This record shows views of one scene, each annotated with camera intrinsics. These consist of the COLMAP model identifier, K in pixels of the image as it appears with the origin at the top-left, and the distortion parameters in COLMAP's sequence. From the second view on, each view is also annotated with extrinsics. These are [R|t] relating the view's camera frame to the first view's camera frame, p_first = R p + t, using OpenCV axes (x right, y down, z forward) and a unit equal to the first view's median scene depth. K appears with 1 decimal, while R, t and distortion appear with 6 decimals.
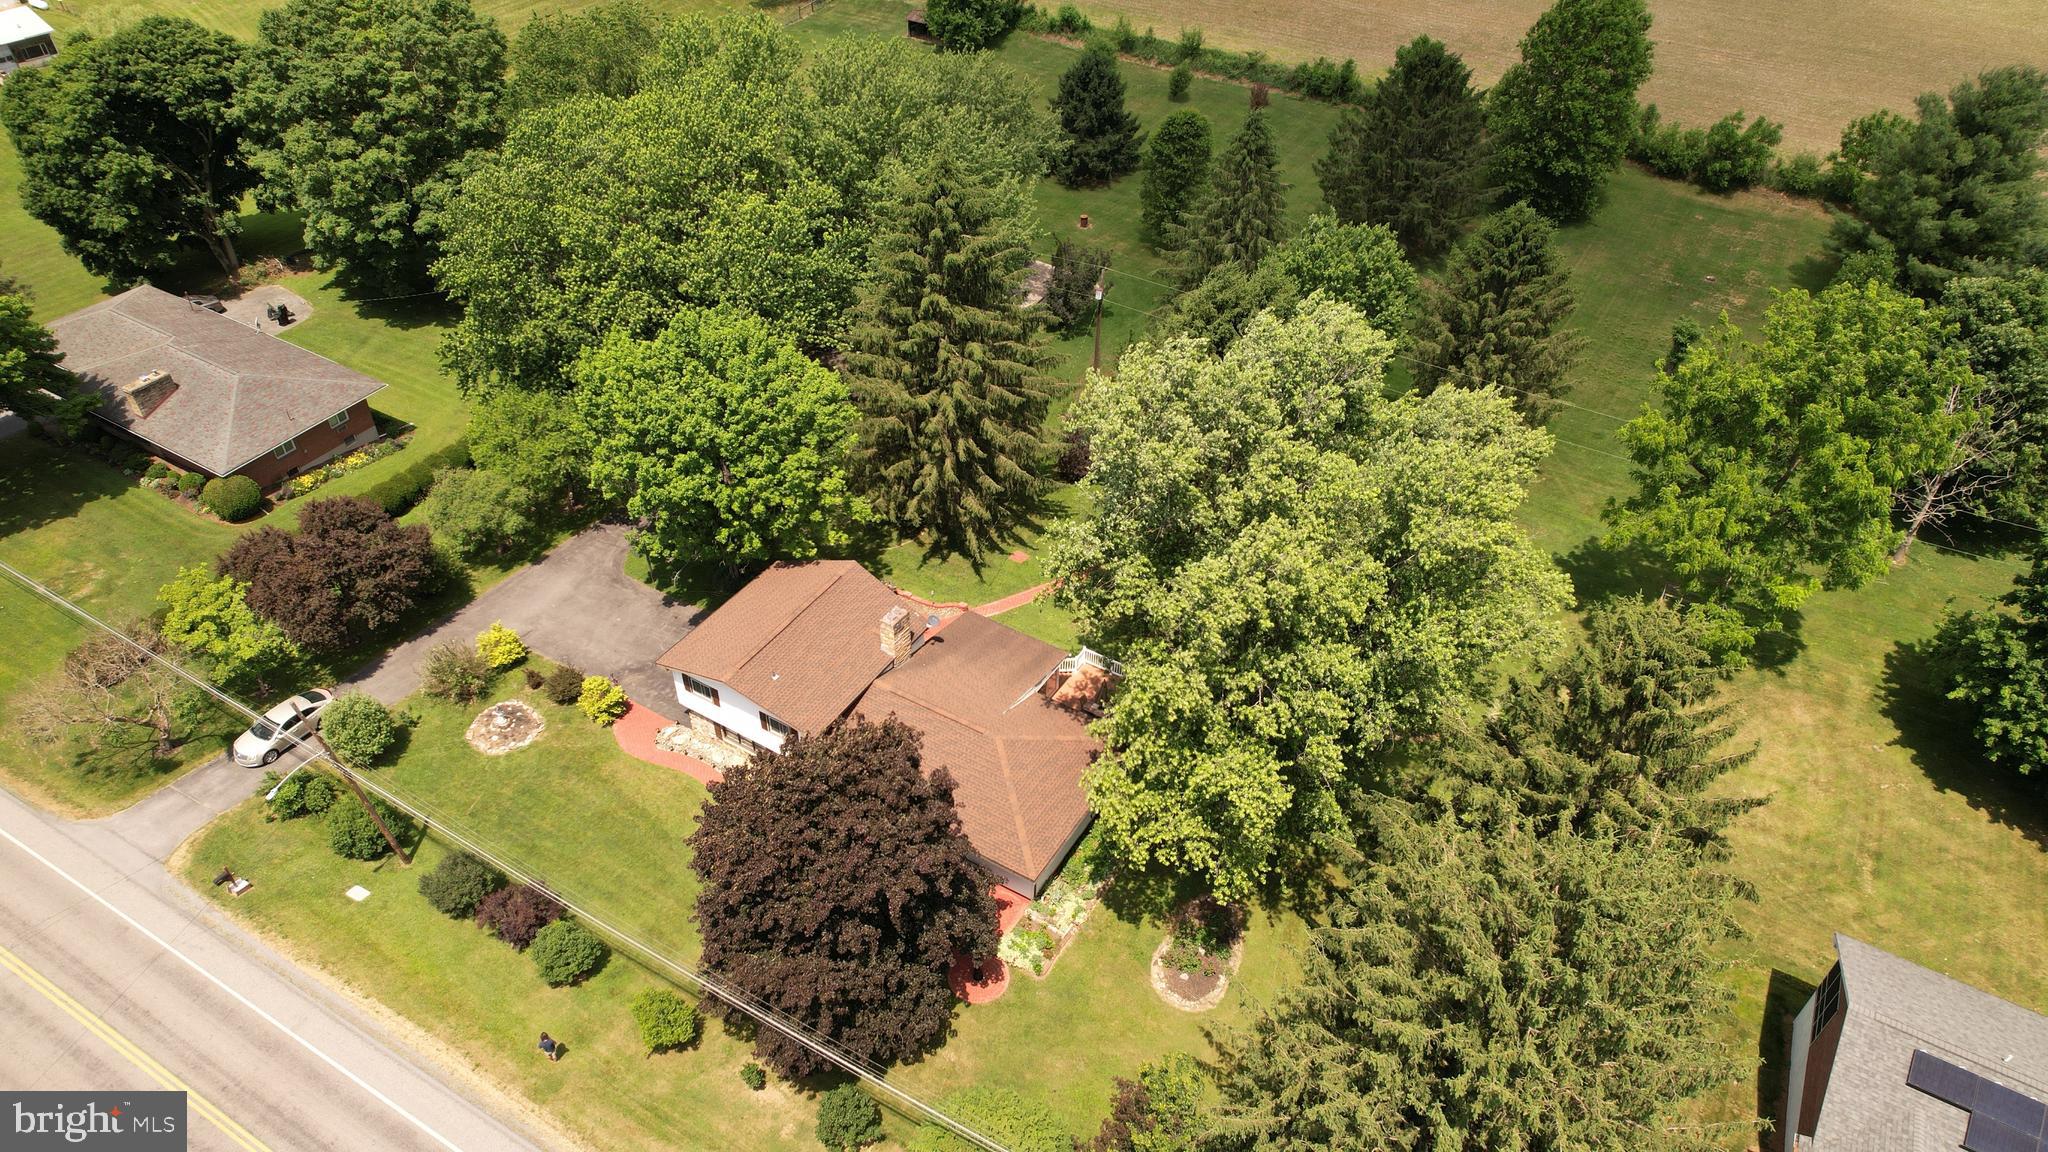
lens RADIAL K [[1337.5, 0, 1024.0], [0, 1337.5, 576.0], [0, 0, 1]] dist [-0.081757, 0.084297]
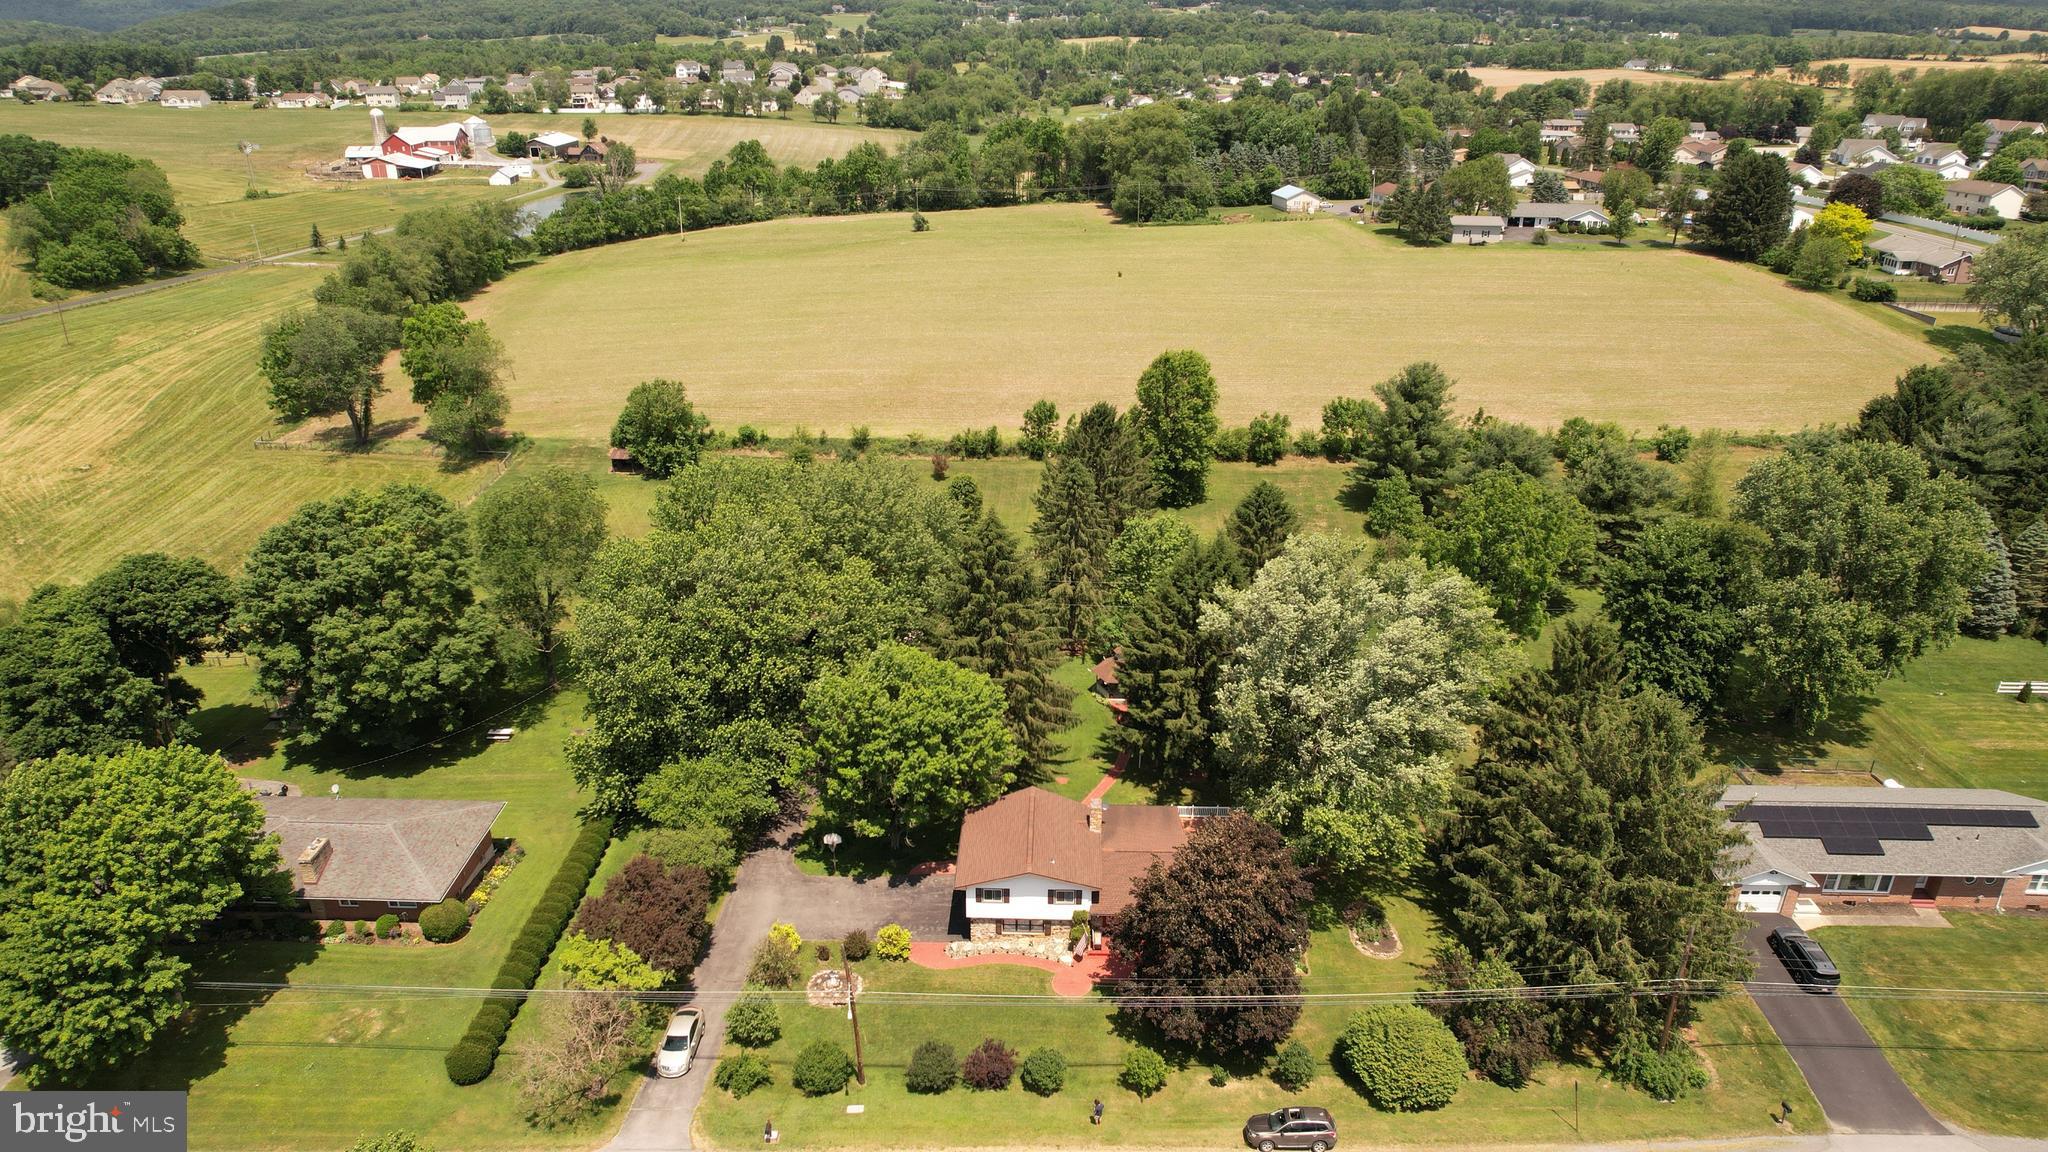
lens RADIAL K [[1337.5, 0, 1024.0], [0, 1337.5, 576.0], [0, 0, 1]] dist [-0.081757, 0.084297]
pose [[0.870987, -0.208726, 0.444764, -0.504743], [0.321693, 0.926512, -0.195166, 0.038730], [-0.371342, 0.313065, 0.874125, -0.218128]]
